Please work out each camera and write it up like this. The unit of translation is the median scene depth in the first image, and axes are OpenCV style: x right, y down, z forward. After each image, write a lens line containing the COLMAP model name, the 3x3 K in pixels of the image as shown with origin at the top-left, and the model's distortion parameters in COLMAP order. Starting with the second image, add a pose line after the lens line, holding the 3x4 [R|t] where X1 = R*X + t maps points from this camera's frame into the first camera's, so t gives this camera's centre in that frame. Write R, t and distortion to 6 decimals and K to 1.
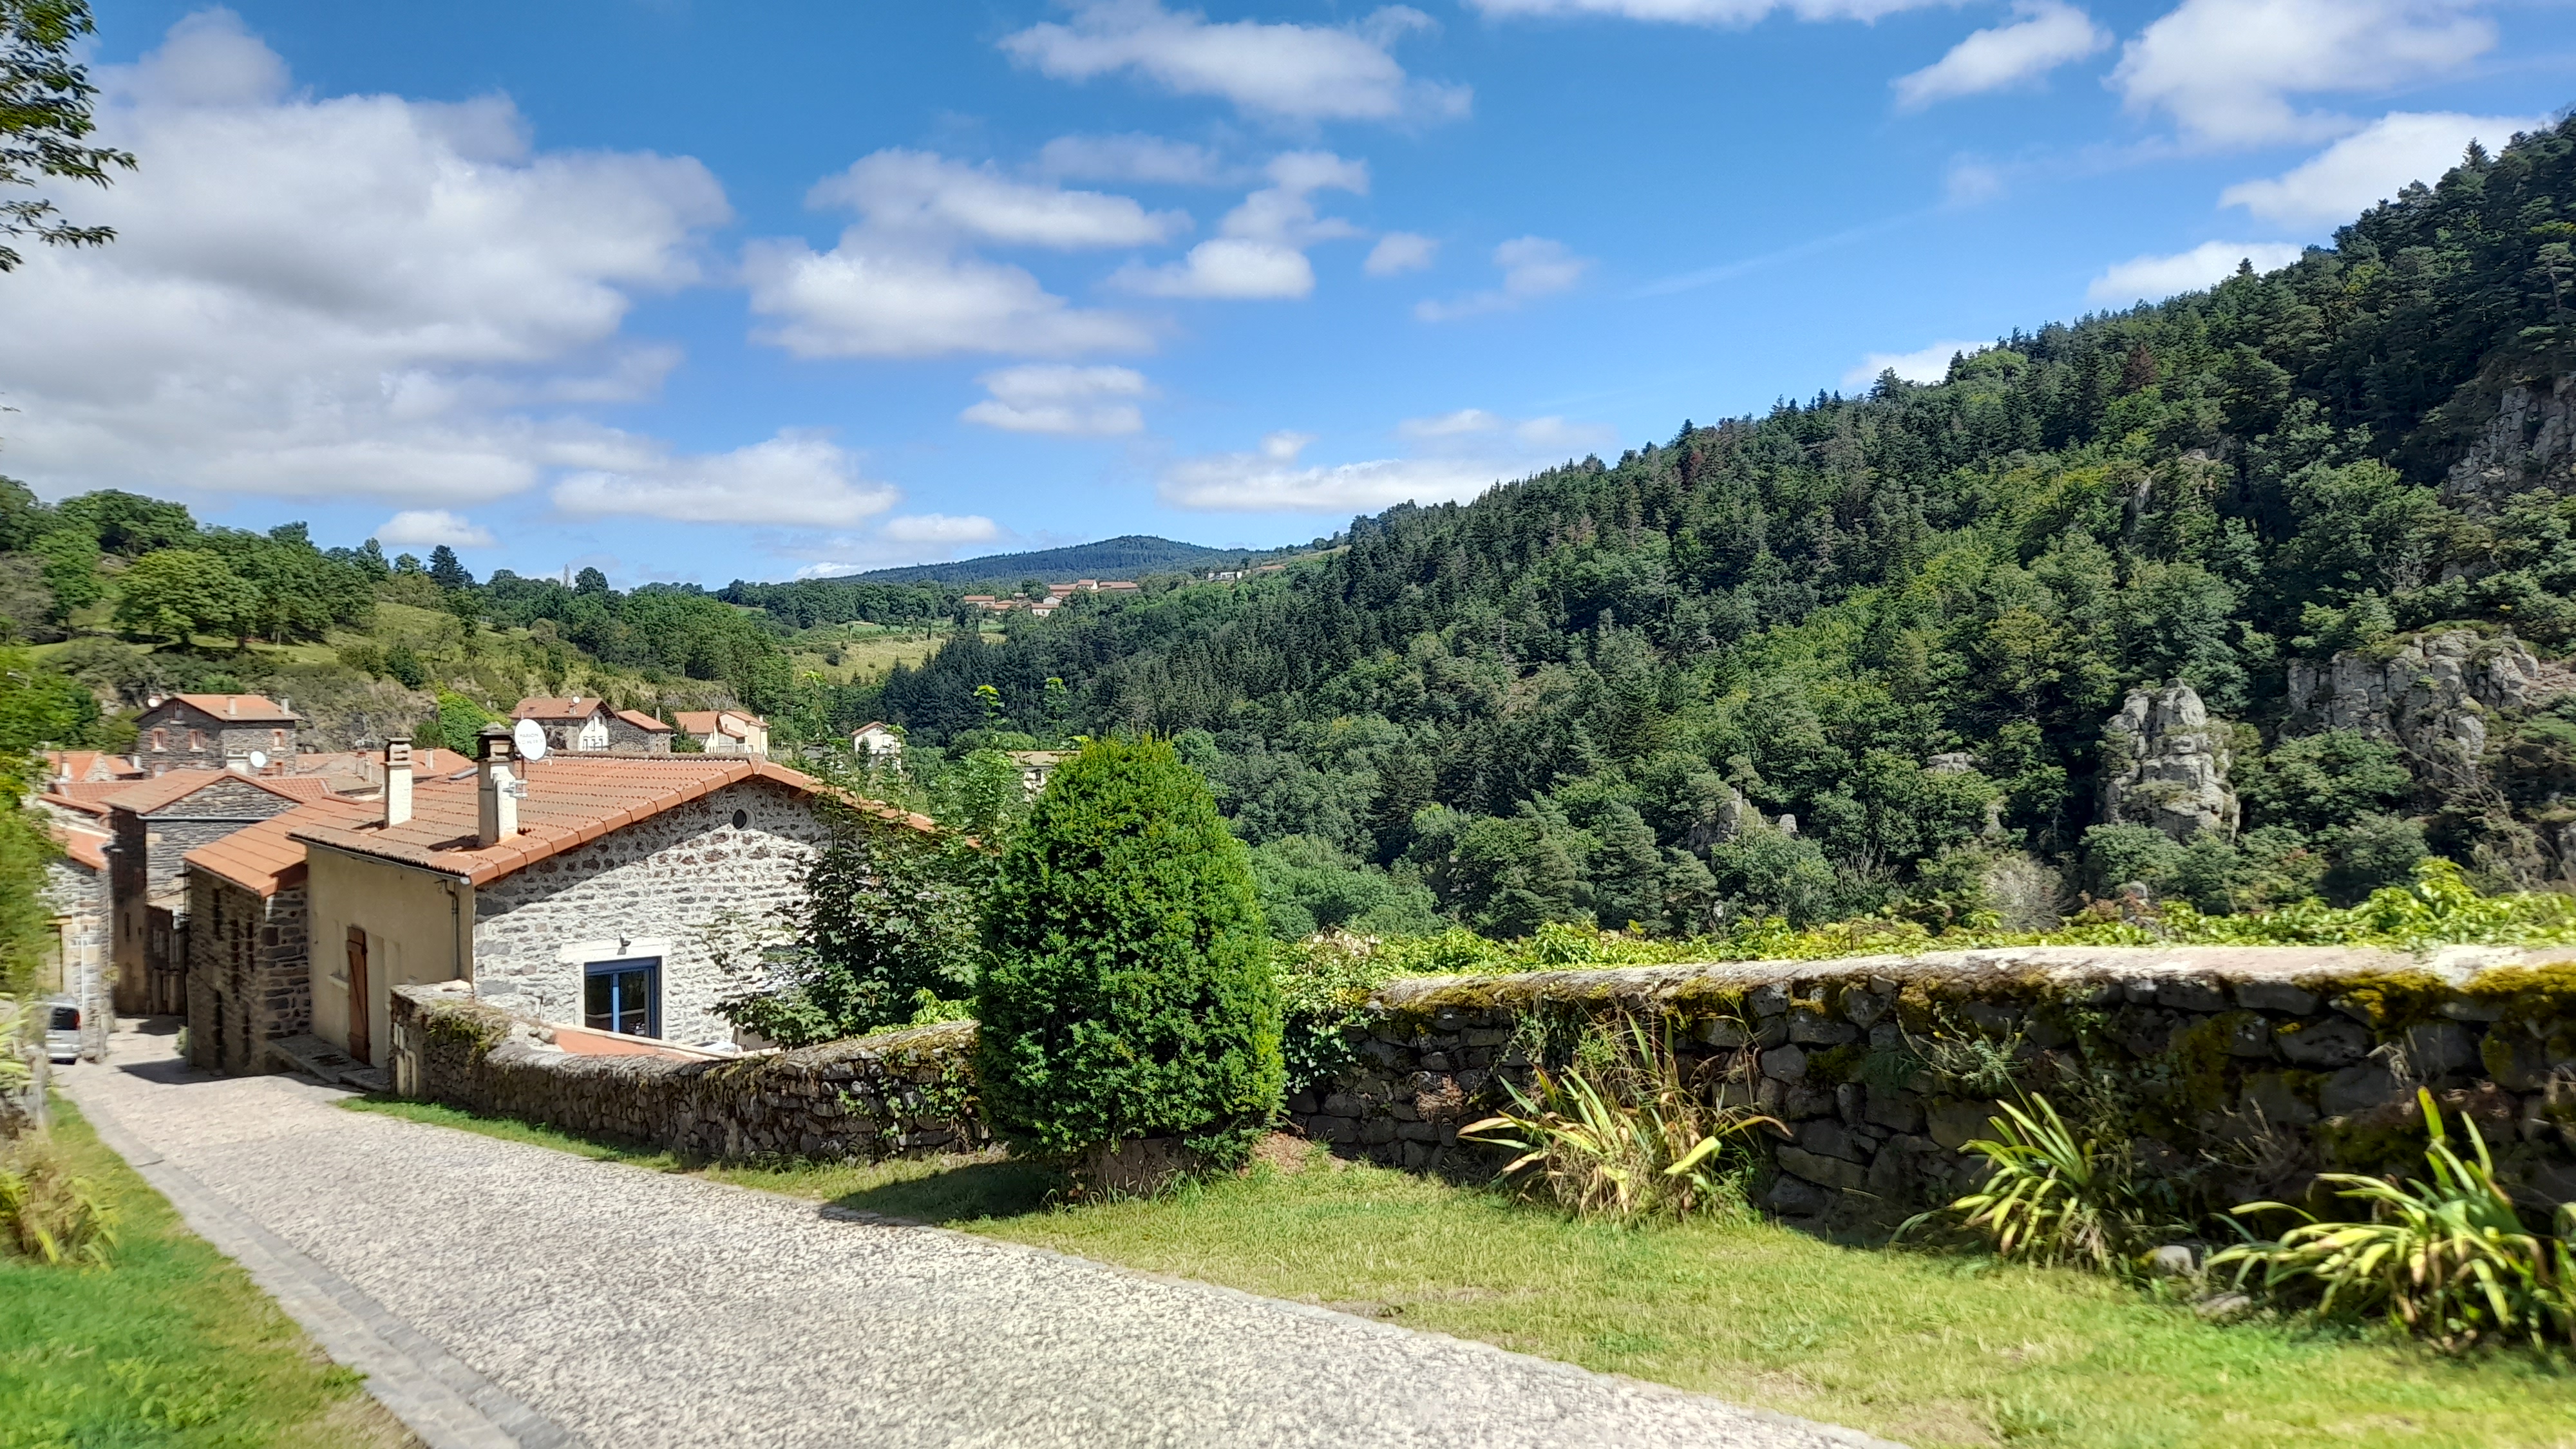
lens RADIAL K [[1857.4, 0, 1268.6], [0, 1857.4, 774.4], [0, 0, 1]] dist [0.020928, -0.020909]
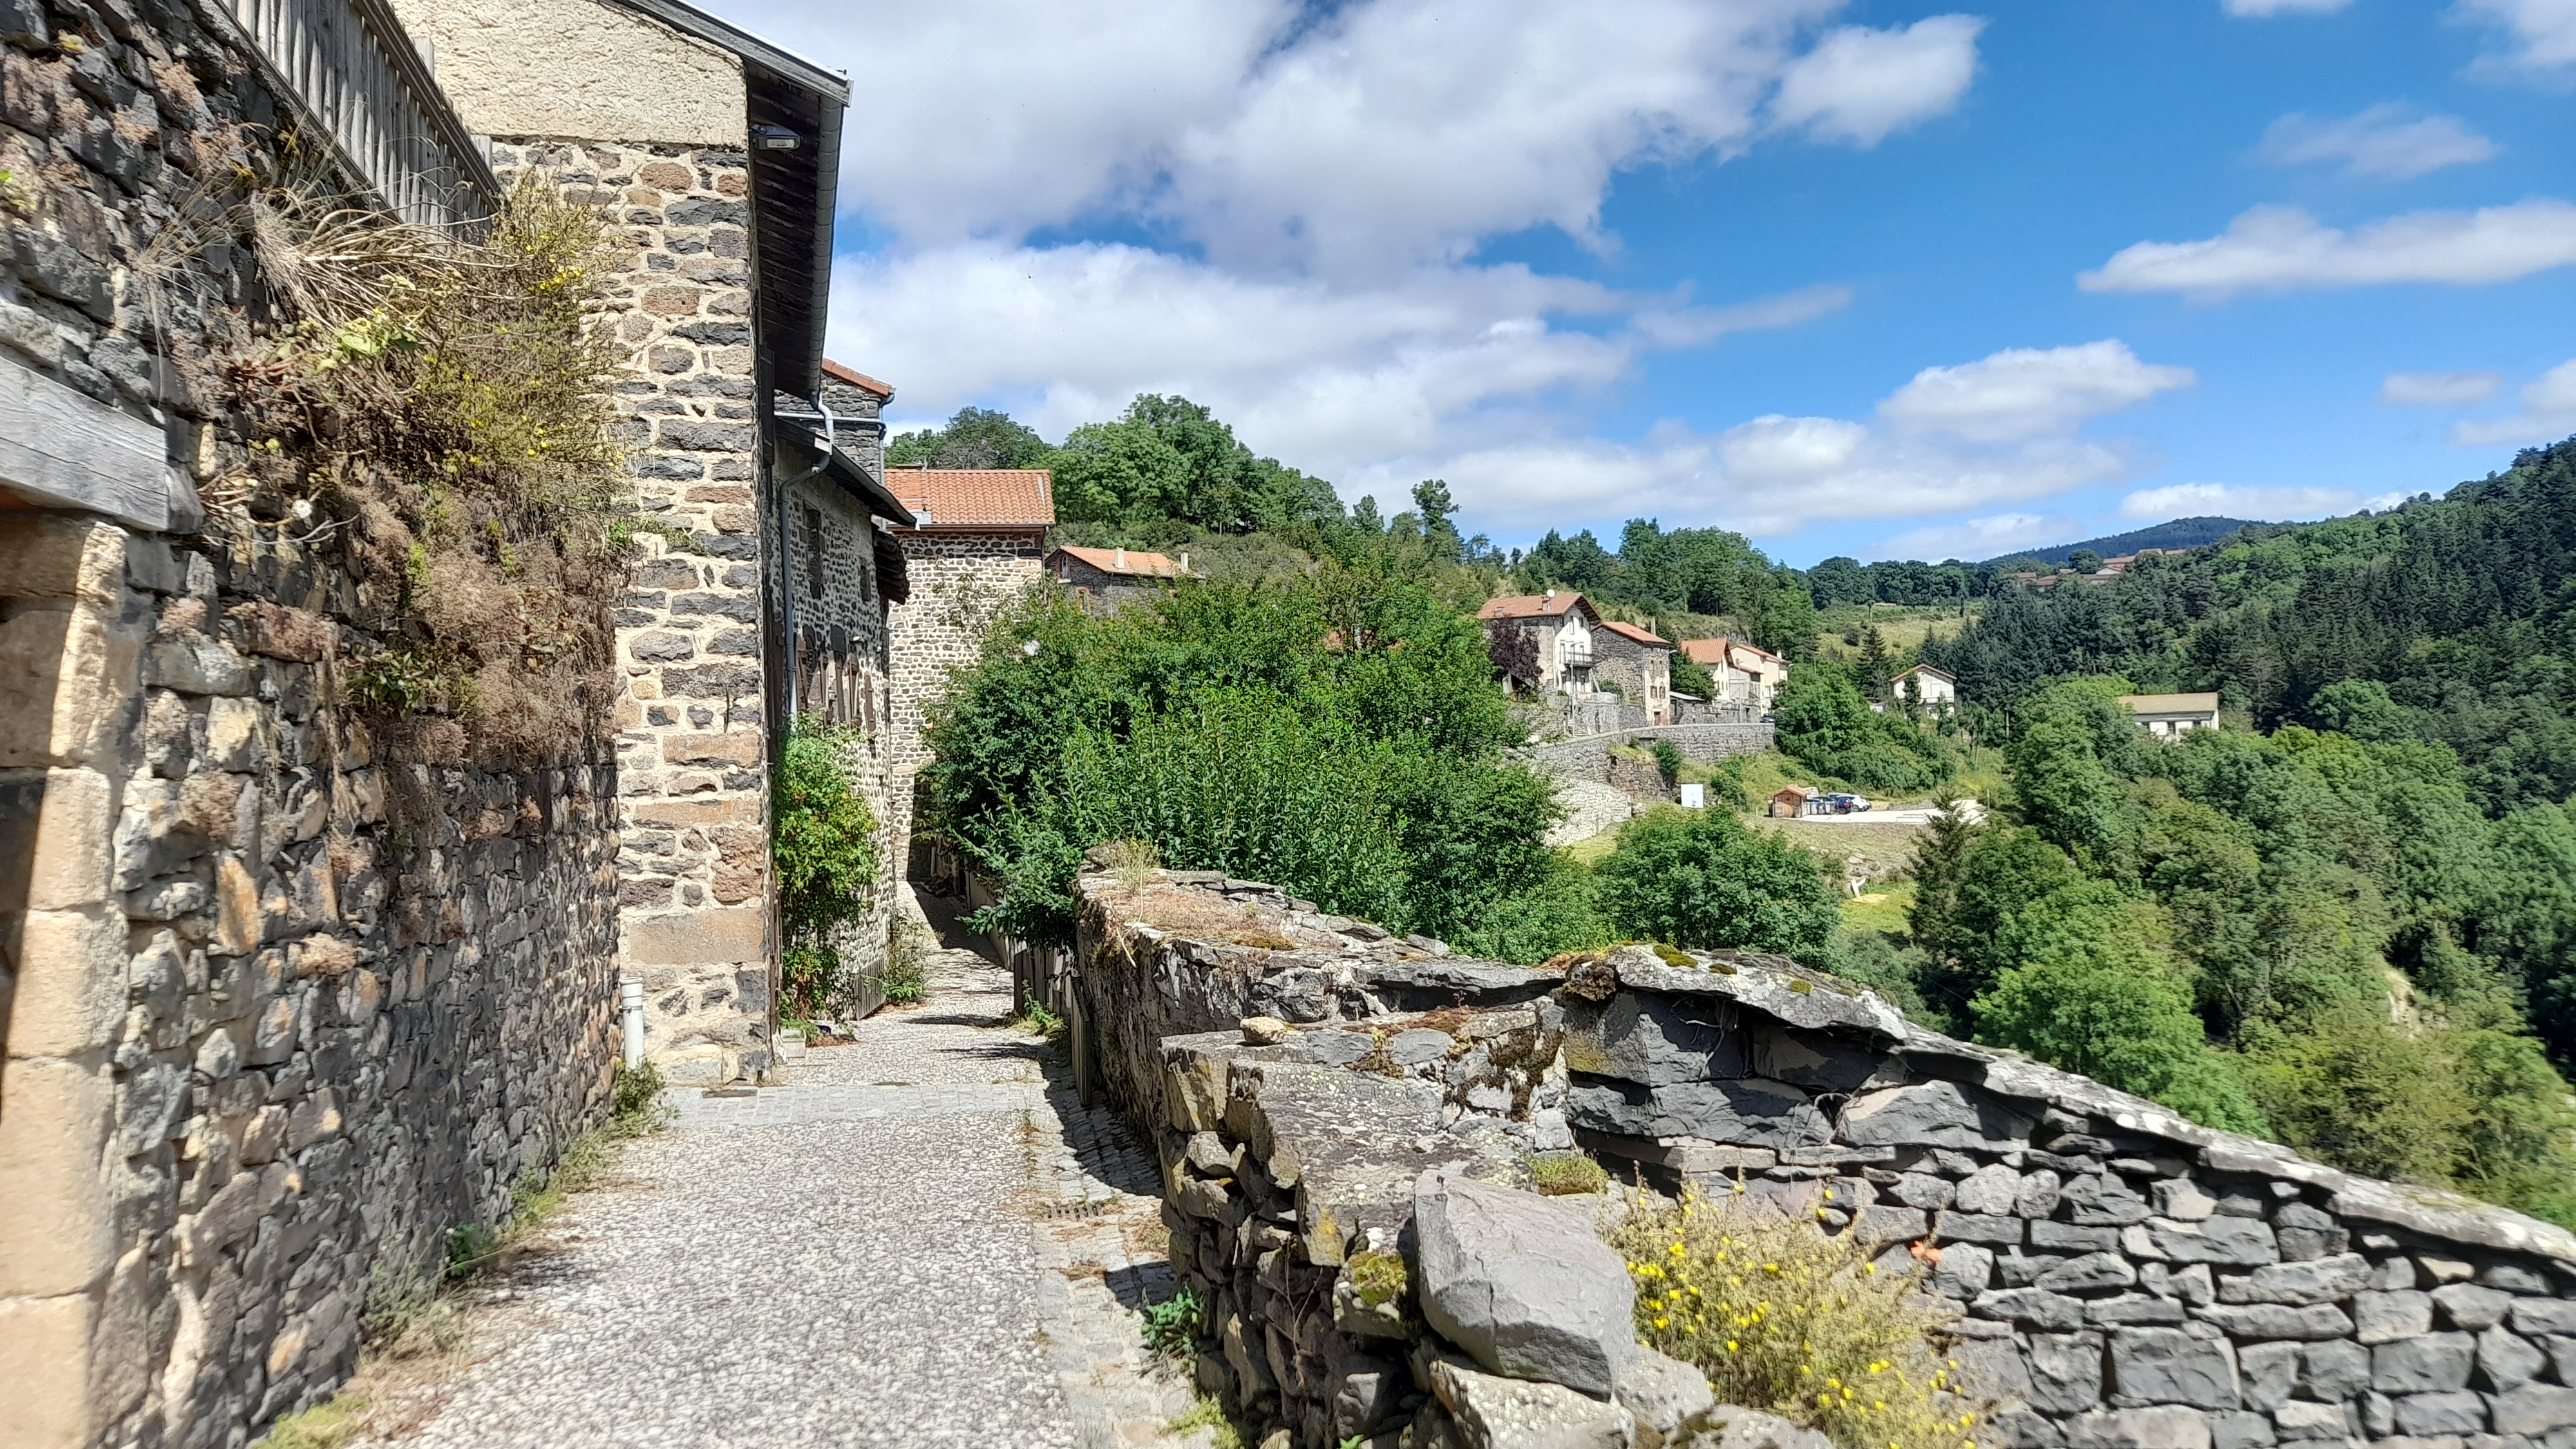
lens RADIAL K [[1857.4, 0, 1262.8], [0, 1857.4, 709.9], [0, 0, 1]] dist [0.020928, -0.020909]
pose [[0.861725, -0.026433, -0.506686, -0.051447], [0.002313, 0.998836, -0.048174, 0.031123], [0.507370, 0.040341, 0.860784, 0.170769]]
